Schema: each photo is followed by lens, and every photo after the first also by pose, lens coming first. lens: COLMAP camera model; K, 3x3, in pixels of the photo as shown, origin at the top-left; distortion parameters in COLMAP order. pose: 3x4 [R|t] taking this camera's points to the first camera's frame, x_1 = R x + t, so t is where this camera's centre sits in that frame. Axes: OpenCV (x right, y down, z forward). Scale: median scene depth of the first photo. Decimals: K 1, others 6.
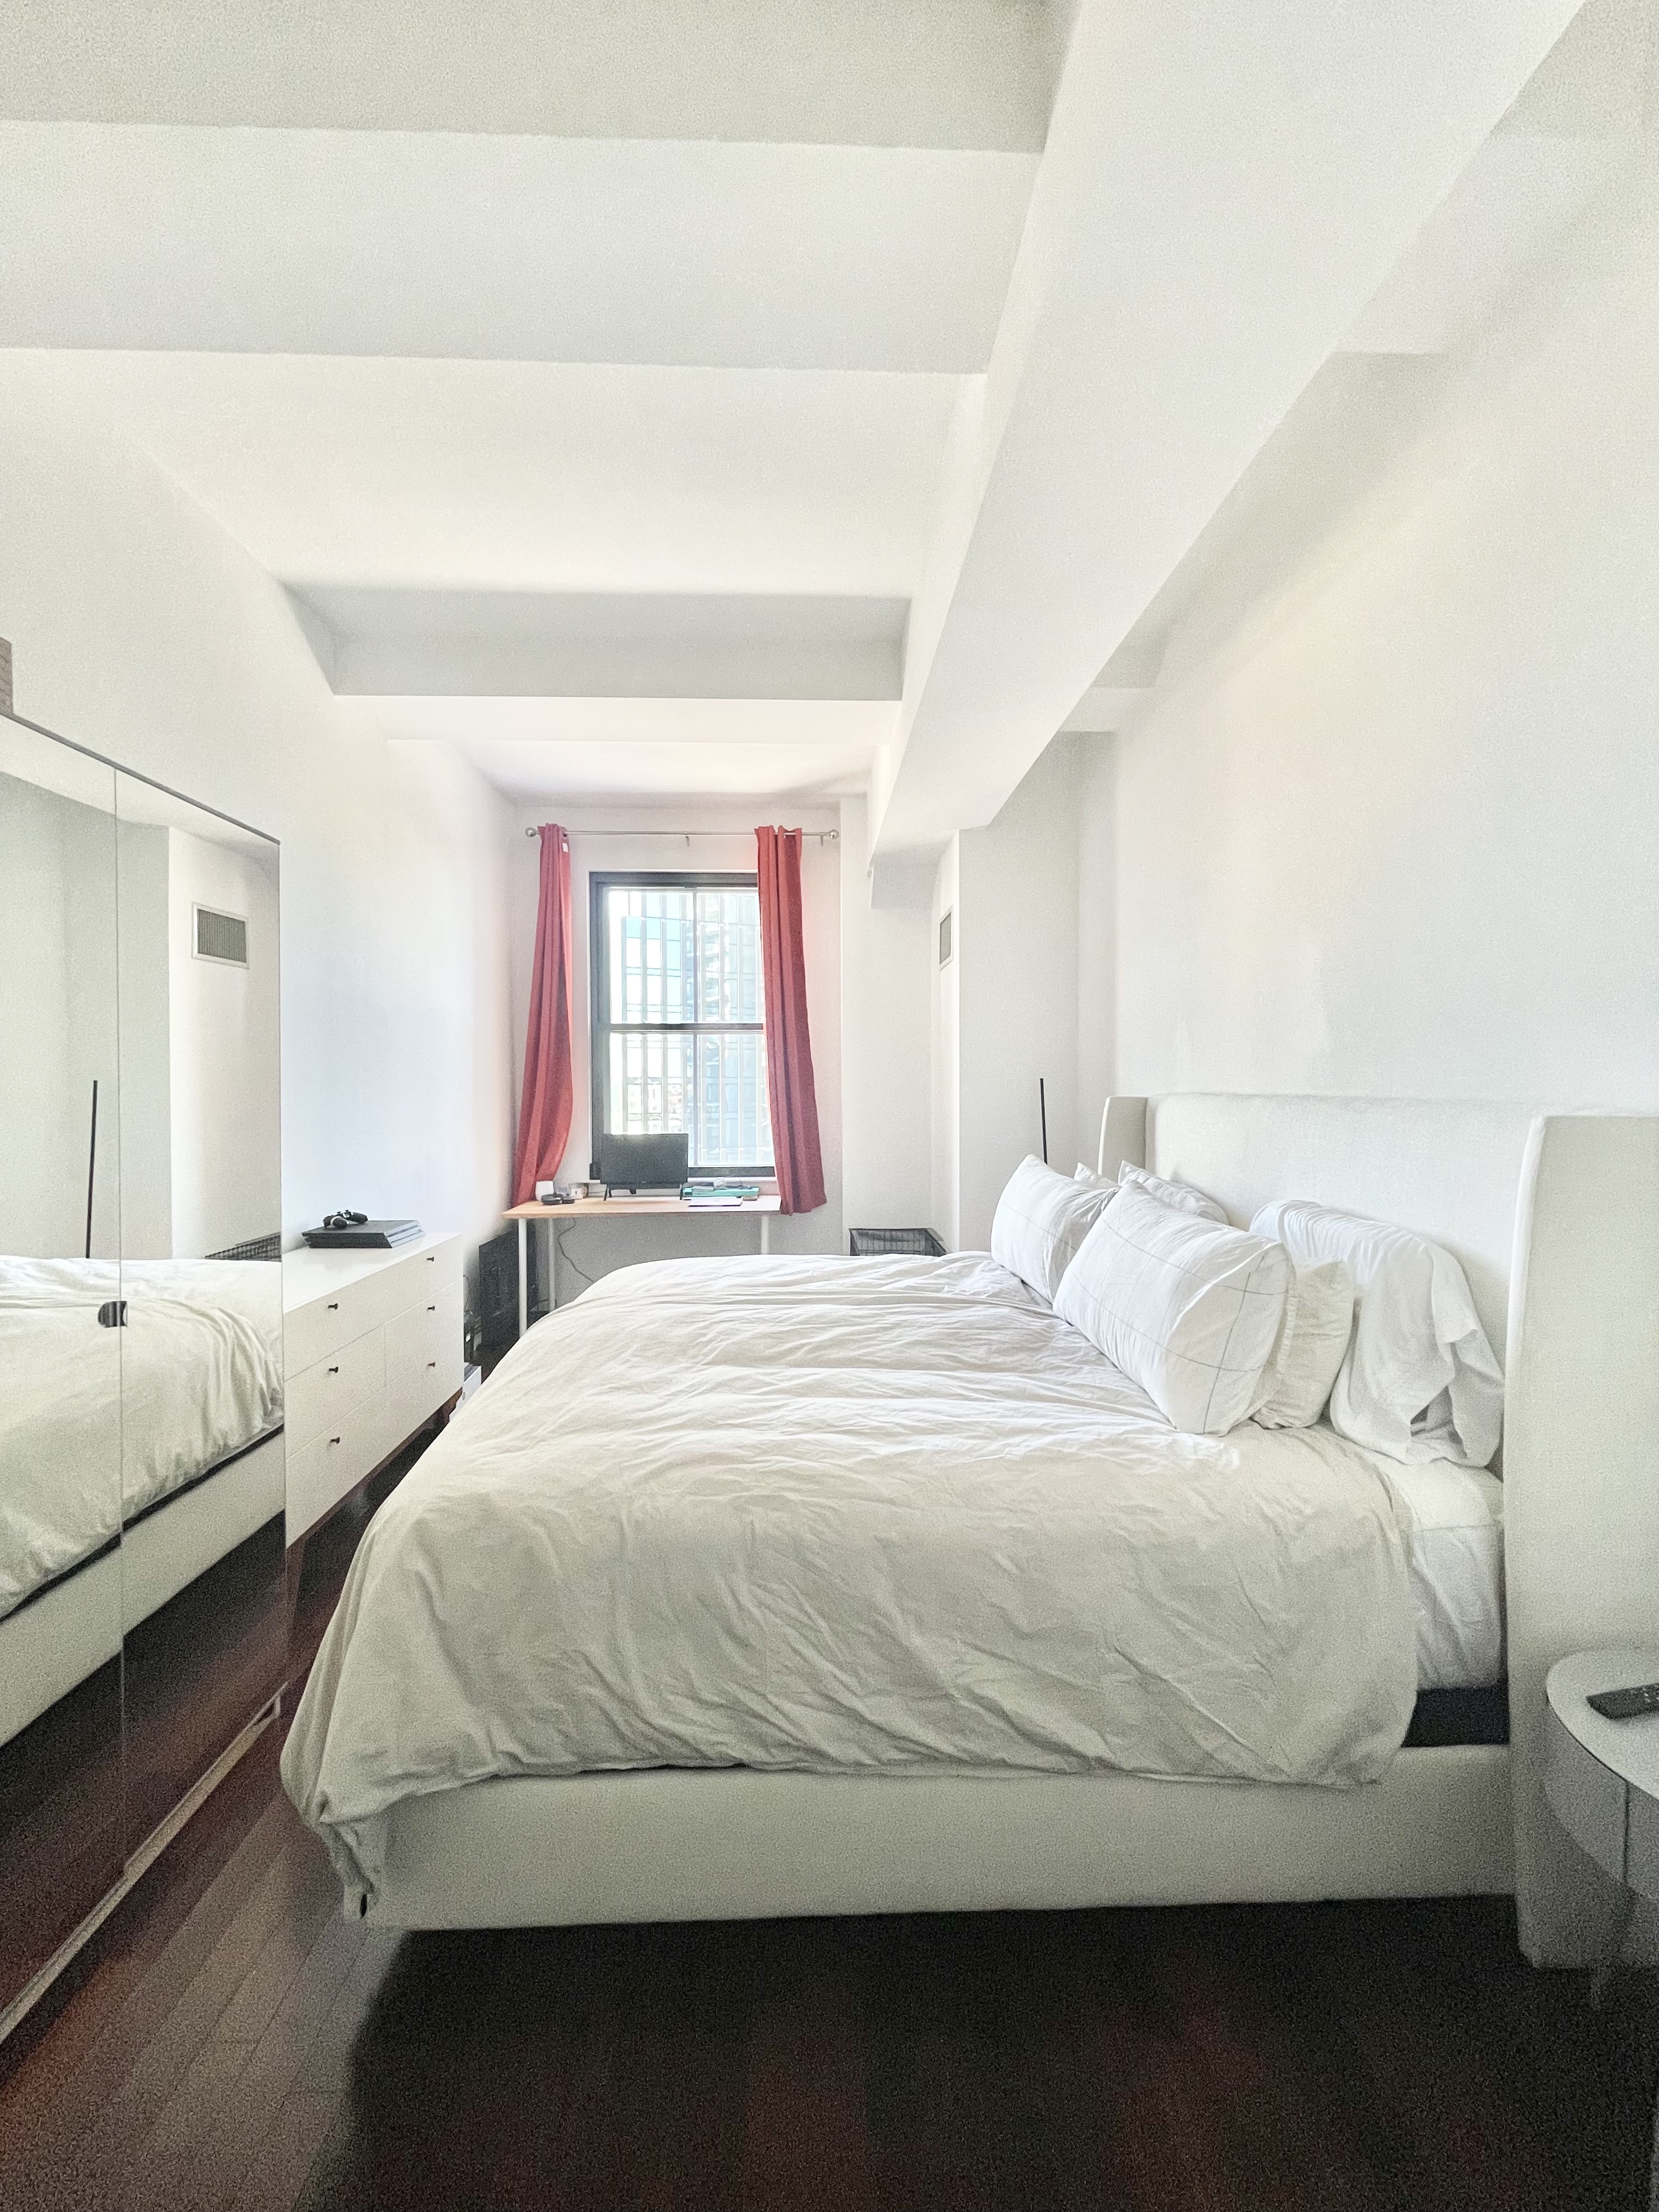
lens RADIAL K [[893.1, 0, 828.8], [0, 893.1, 1098.9], [0, 0, 1]] dist [-0.000680, -0.000044]
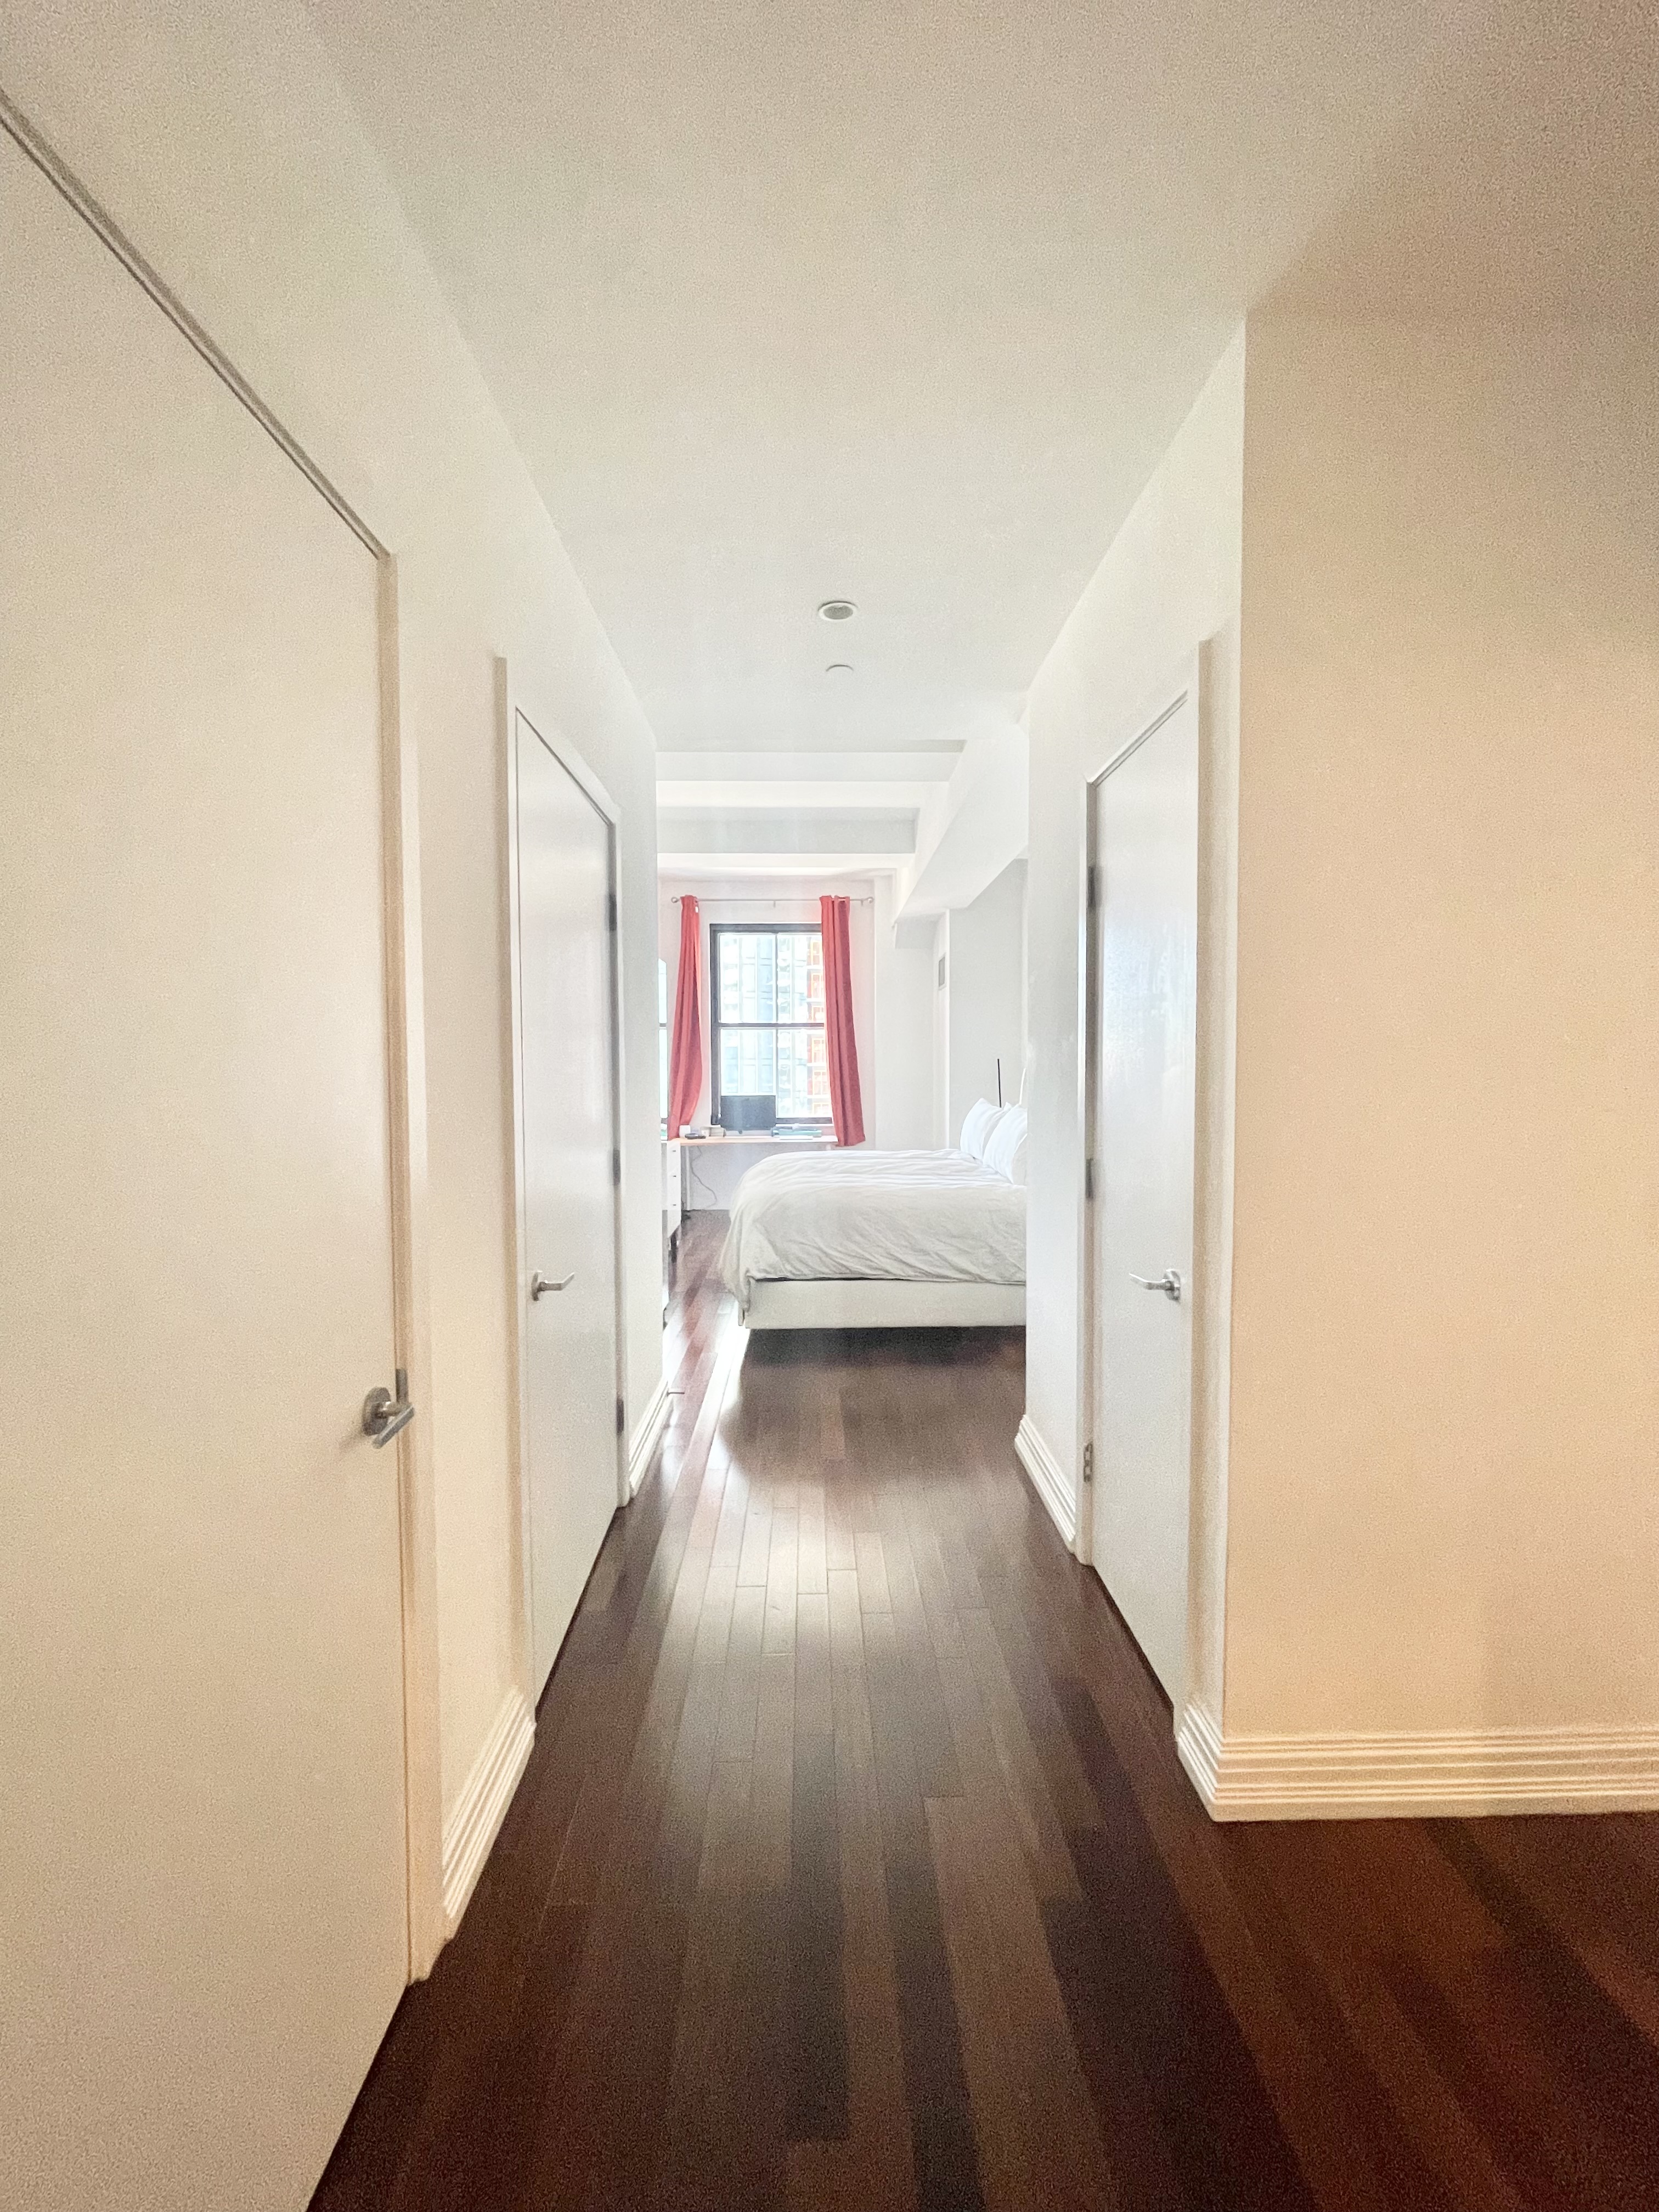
lens RADIAL K [[893.1, 0, 830.7], [0, 893.1, 1106.6], [0, 0, 1]] dist [-0.000680, -0.000044]
pose [[0.999931, -0.001175, -0.011693, -0.045264], [0.001512, 0.999583, 0.028852, 0.014869], [0.011655, -0.028868, 0.999515, -0.545996]]
